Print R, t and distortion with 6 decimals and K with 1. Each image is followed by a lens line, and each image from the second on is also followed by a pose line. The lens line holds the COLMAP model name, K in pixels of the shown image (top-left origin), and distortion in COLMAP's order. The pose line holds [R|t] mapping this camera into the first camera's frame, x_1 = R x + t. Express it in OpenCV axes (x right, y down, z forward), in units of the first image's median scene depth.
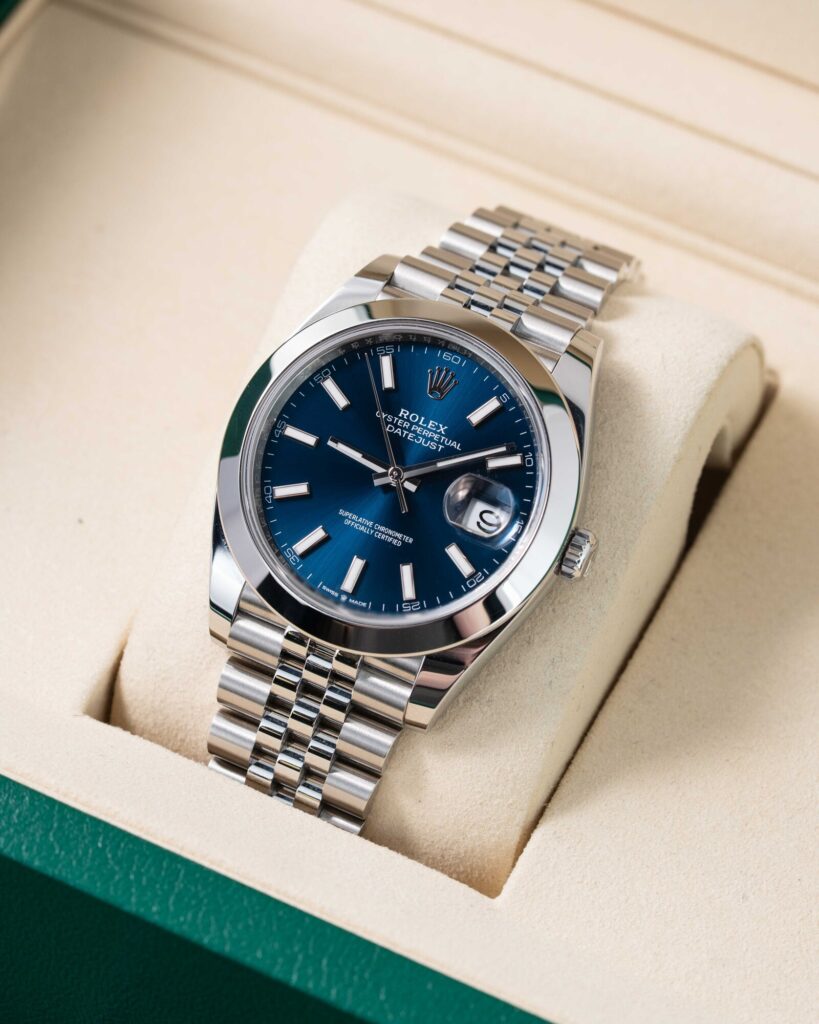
lens RADIAL K [[4645.0, 0, 409.5], [0, 4645.0, 512.0], [0, 0, 1]] dist [0.080549, -1.922286]
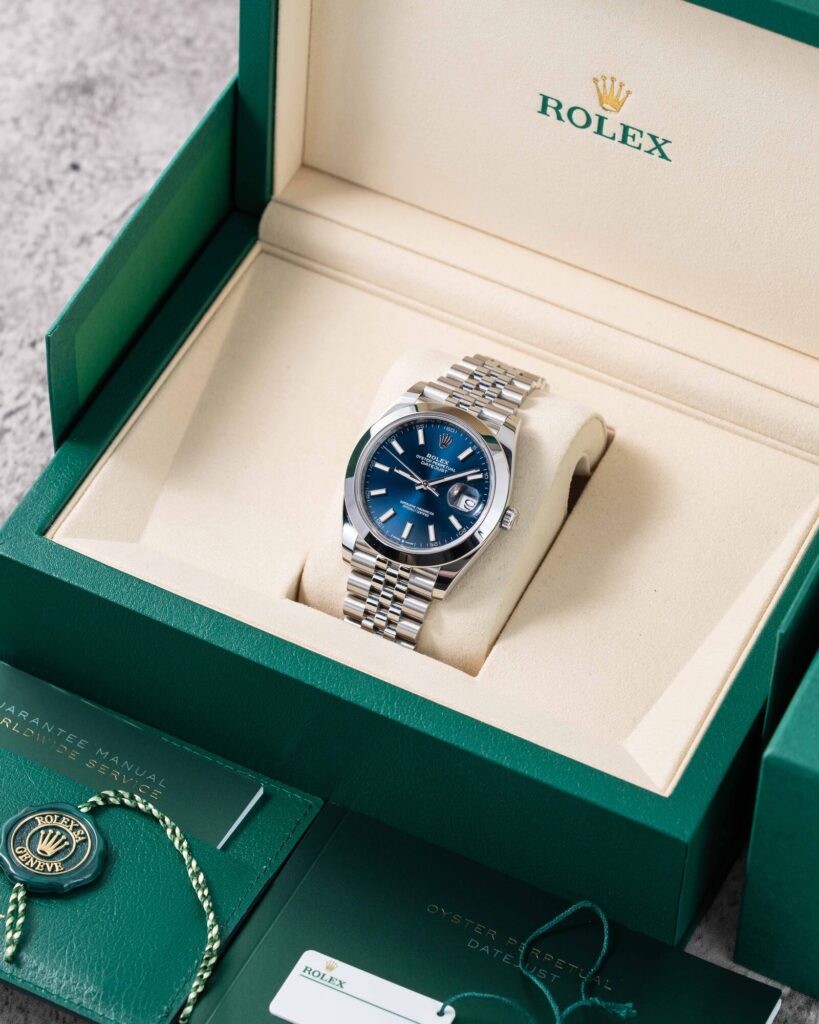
lens RADIAL K [[4645.0, 0, 409.5], [0, 4645.0, 512.0], [0, 0, 1]] dist [0.080549, -1.922286]
pose [[0.998535, -0.024185, -0.048410, 0.094086], [0.024569, 0.999671, 0.007351, -0.011059], [0.048216, -0.008529, 0.998801, -1.169759]]
